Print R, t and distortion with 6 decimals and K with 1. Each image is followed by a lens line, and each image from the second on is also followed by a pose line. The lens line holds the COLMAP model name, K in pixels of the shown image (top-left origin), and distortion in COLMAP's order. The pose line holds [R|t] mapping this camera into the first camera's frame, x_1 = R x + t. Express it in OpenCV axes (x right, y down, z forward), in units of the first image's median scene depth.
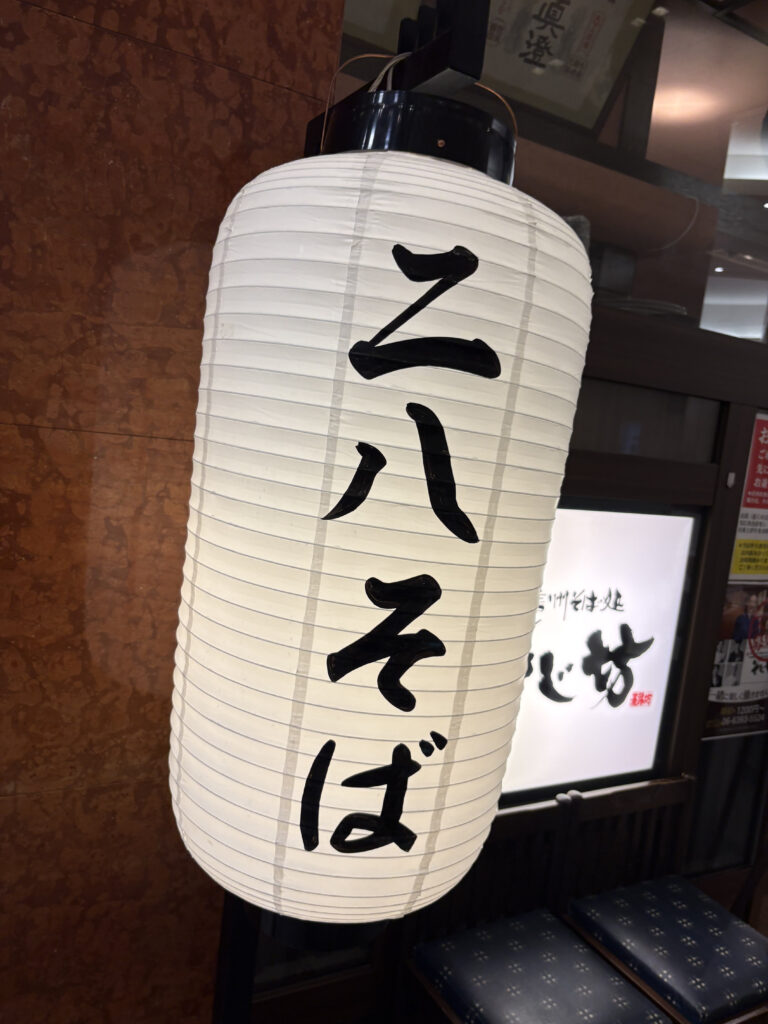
lens RADIAL K [[776.8, 0, 383.8], [0, 776.8, 514.0], [0, 0, 1]] dist [0.001738, 0.001659]
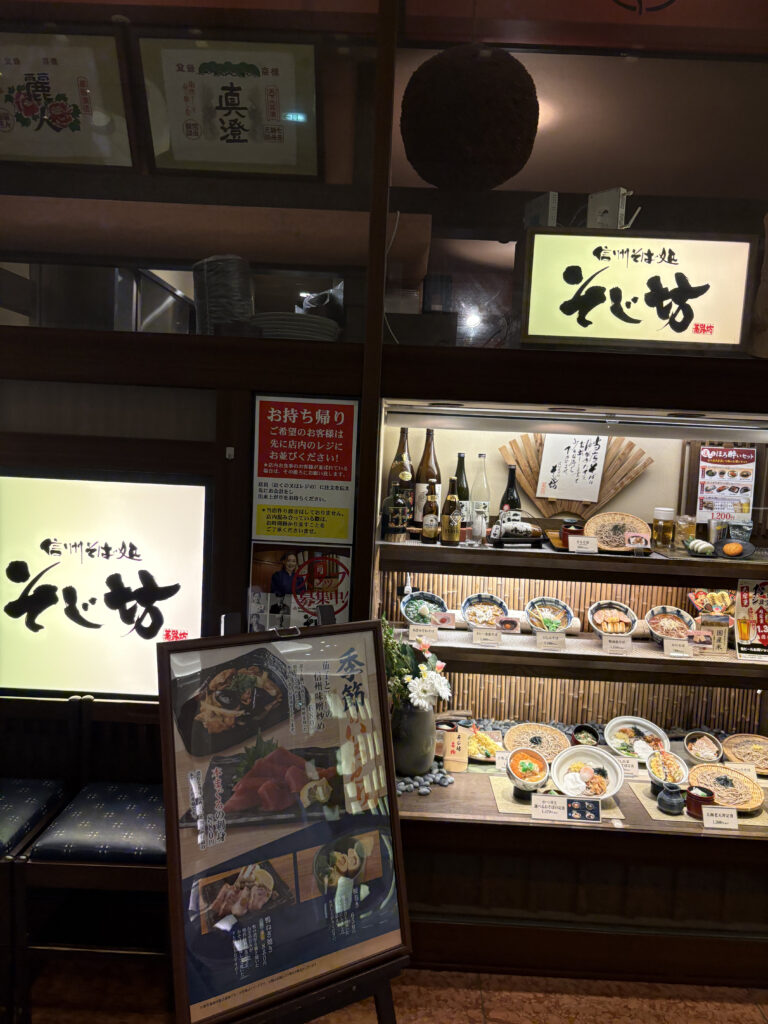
lens RADIAL K [[776.8, 0, 384.2], [0, 776.8, 510.8], [0, 0, 1]] dist [0.001738, 0.001659]
pose [[0.868270, -0.035867, -0.494793, 1.245543], [-0.000370, 0.997336, -0.072945, 0.132109], [0.496092, 0.063519, 0.865944, 0.085033]]
